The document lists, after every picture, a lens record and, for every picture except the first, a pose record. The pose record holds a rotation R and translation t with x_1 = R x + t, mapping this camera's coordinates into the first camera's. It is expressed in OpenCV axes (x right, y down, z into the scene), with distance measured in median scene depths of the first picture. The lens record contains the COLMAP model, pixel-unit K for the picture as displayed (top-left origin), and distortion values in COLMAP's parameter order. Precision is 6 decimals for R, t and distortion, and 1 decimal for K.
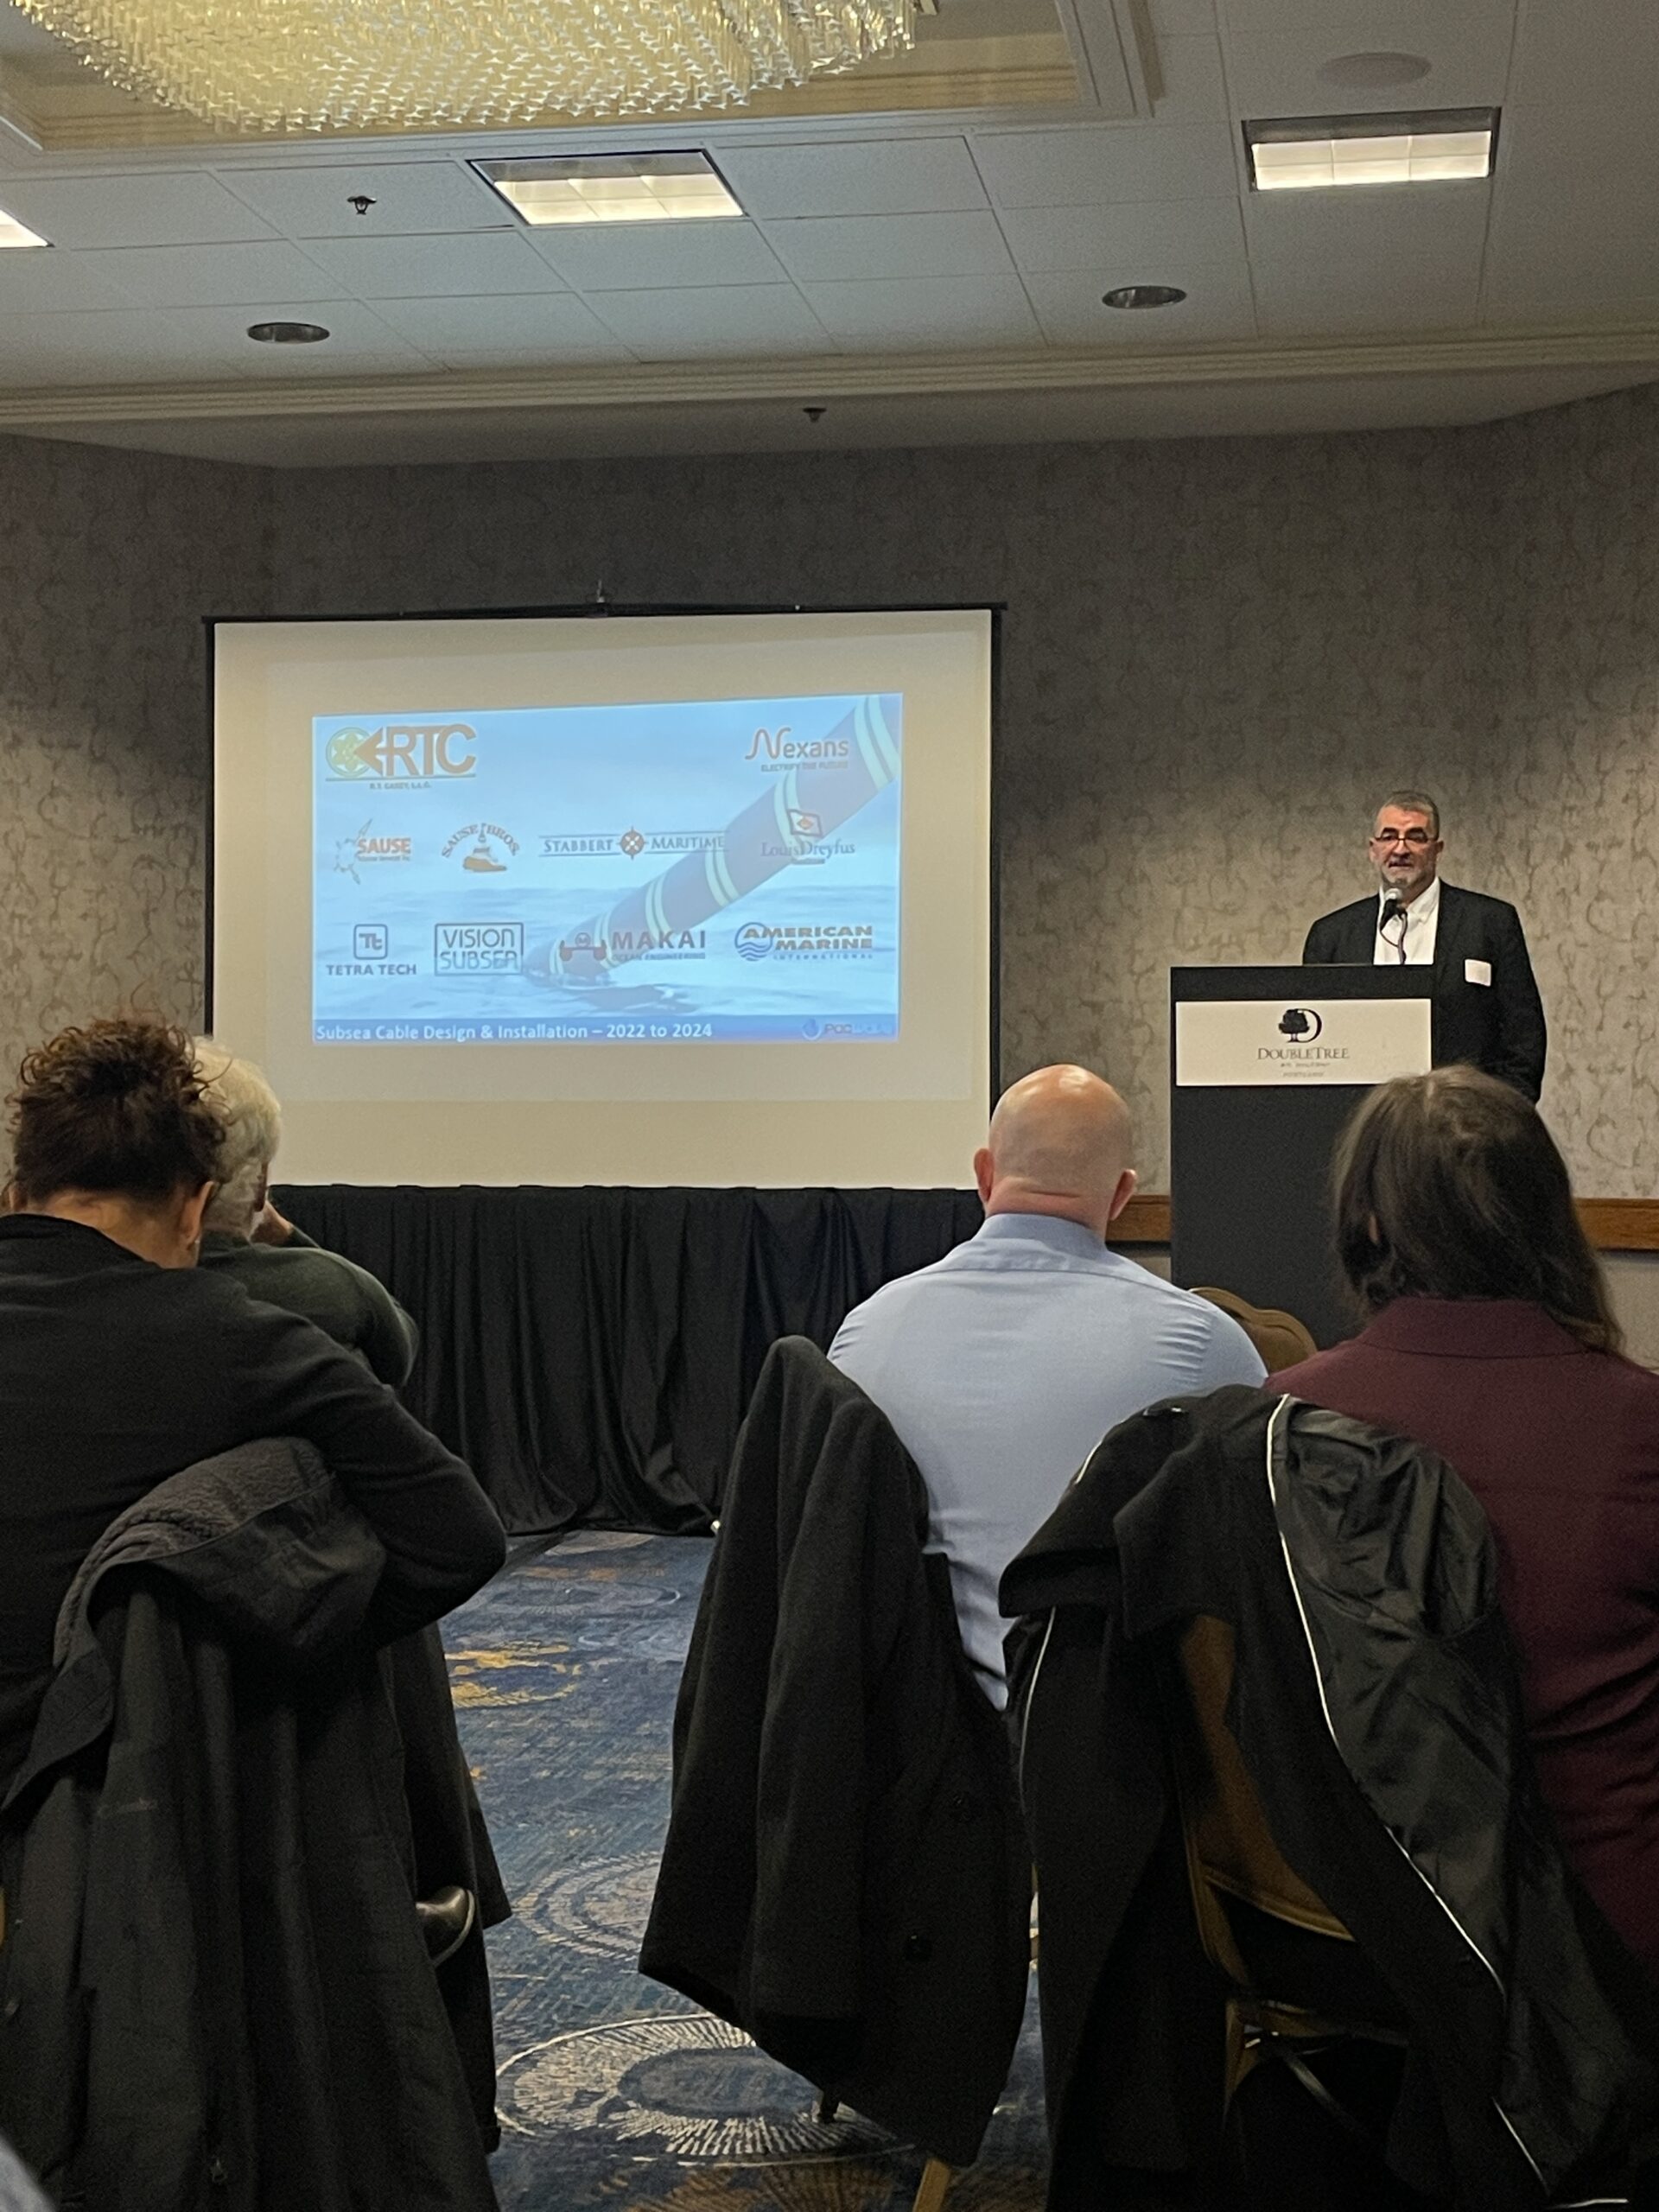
lens RADIAL K [[3308.3, 0, 806.0], [0, 3308.3, 1114.1], [0, 0, 1]] dist [0.103736, -0.259410]
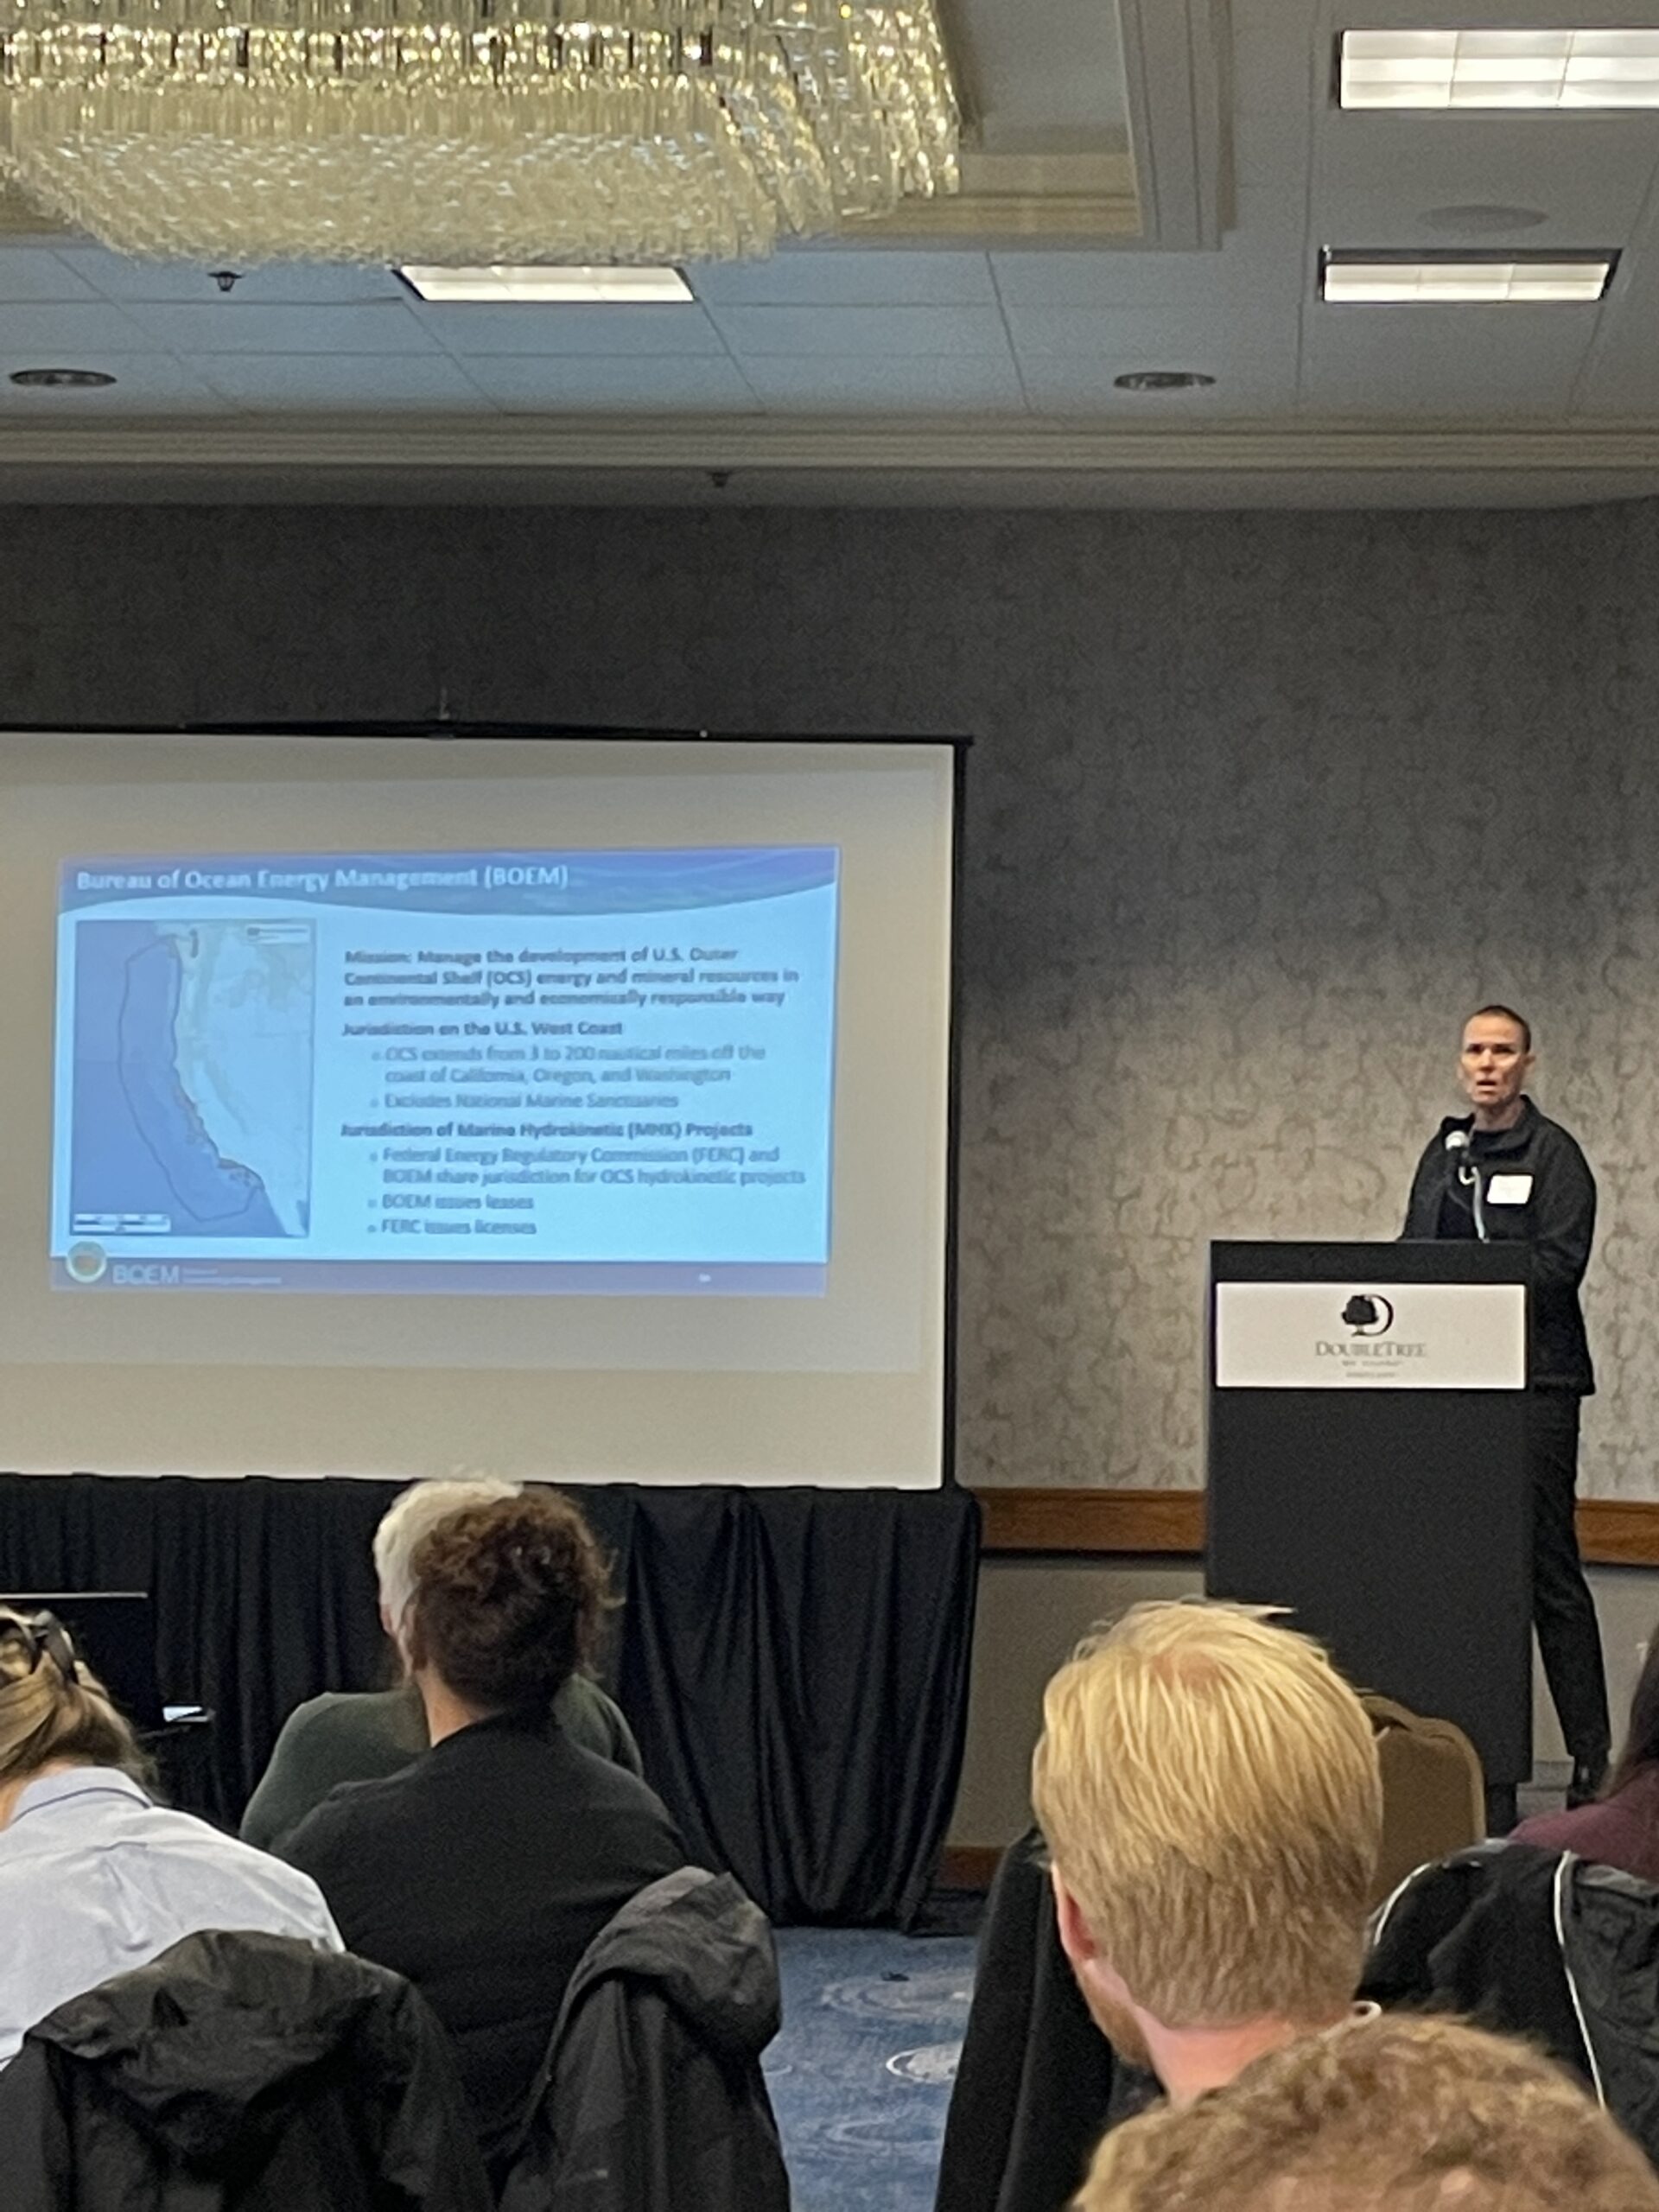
lens RADIAL K [[5838.1, 0, 829.5], [0, 5838.1, 1106.0], [0, 0, 1]] dist [-0.027968, 0.373820]
pose [[0.994314, 0.013954, 0.105570, -0.130104], [-0.013113, 0.999877, -0.008661, -0.061342], [-0.105678, 0.007227, 0.994374, -0.401522]]
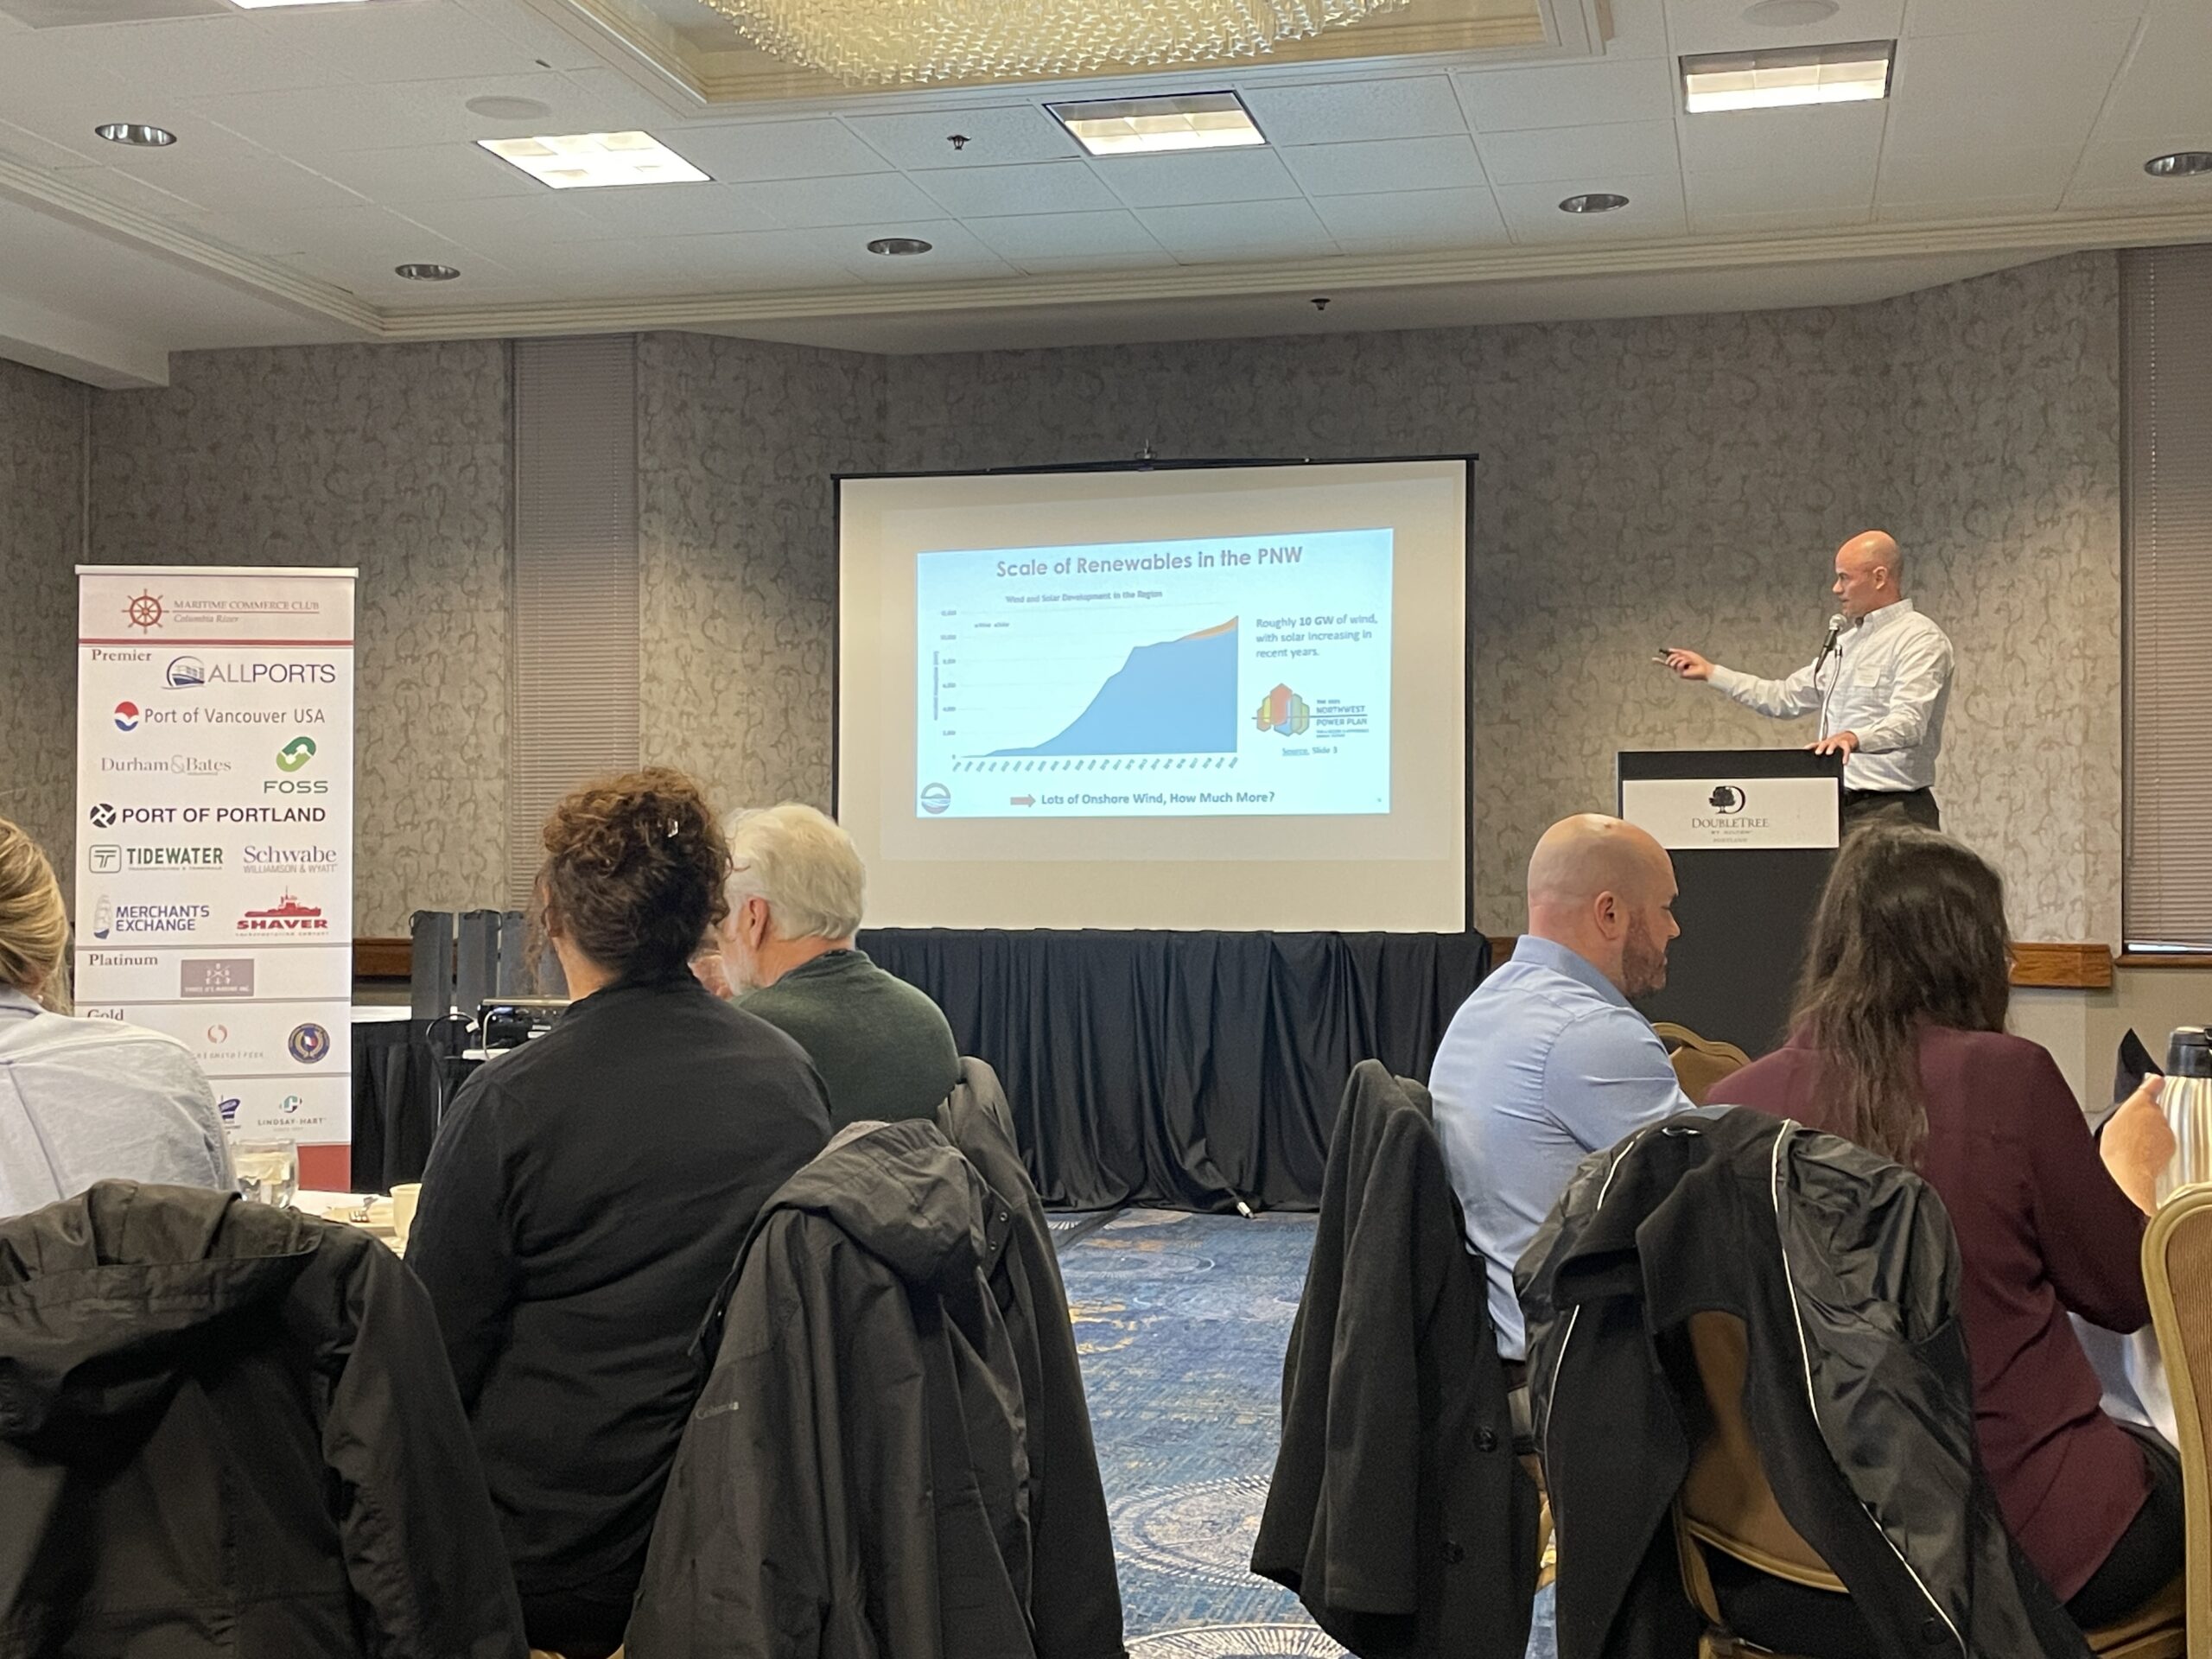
lens RADIAL K [[2633.3, 0, 1106.0], [0, 2633.3, 829.5], [0, 0, 1]] dist [0.179215, -0.573443]
pose [[0.997295, -0.000715, -0.073503, -0.005545], [-0.000303, 0.999904, -0.013842, -0.002162], [0.073506, 0.013827, 0.997199, 0.016684]]
